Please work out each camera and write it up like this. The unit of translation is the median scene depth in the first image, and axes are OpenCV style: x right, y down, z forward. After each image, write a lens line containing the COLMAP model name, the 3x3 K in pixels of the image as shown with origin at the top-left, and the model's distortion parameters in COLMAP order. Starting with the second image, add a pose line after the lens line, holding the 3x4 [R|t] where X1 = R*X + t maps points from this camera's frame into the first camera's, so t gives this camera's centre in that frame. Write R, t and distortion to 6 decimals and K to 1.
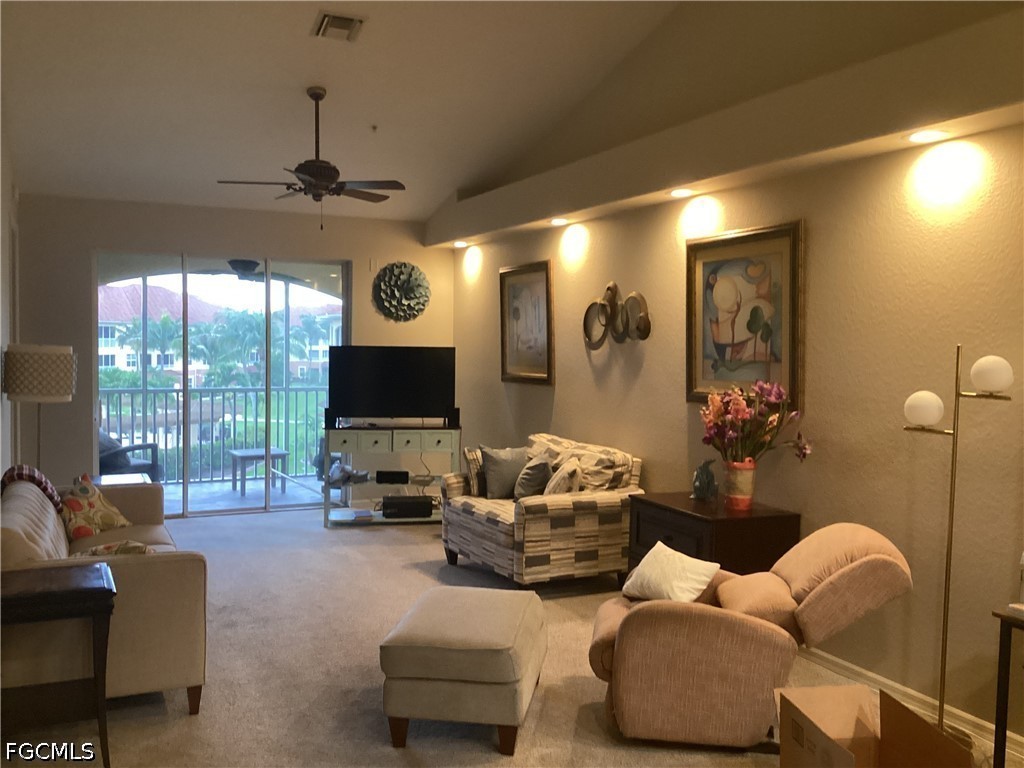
lens RADIAL K [[919.8, 0, 512.0], [0, 919.8, 384.0], [0, 0, 1]] dist [0.007128, -0.012859]
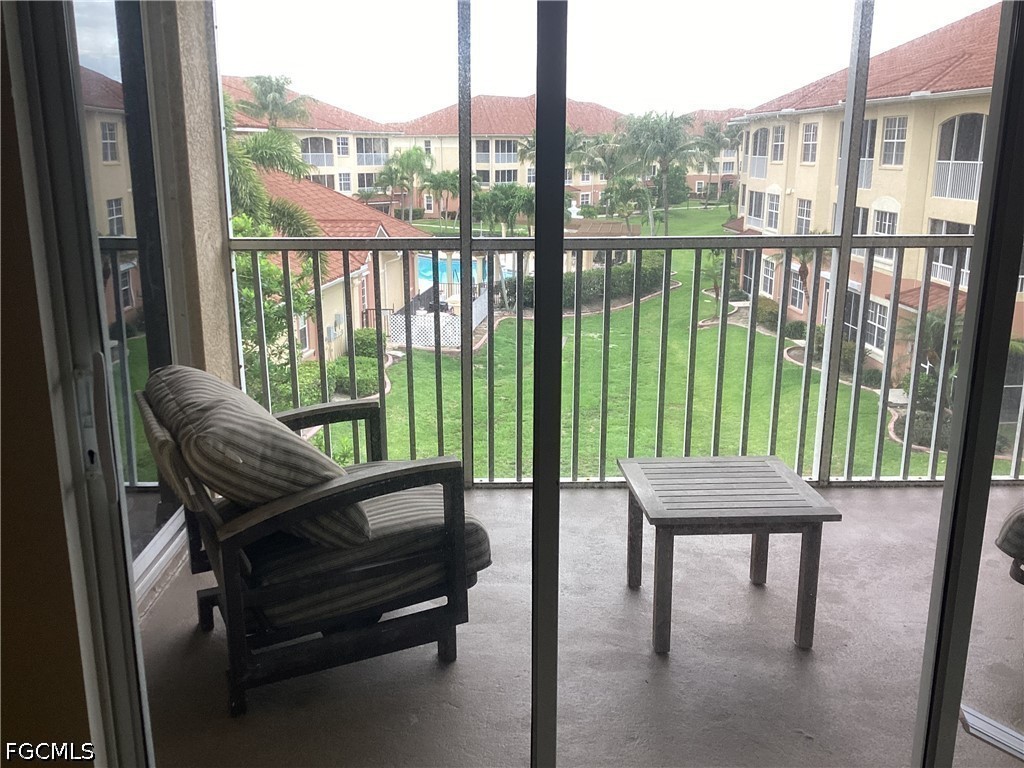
lens RADIAL K [[919.8, 0, 512.0], [0, 919.8, 384.0], [0, 0, 1]] dist [0.007128, -0.012859]
pose [[0.913940, 0.084914, -0.396868, -0.039067], [-0.005112, 0.980198, 0.197953, -0.002067], [0.405818, -0.178888, 0.896276, 0.119321]]
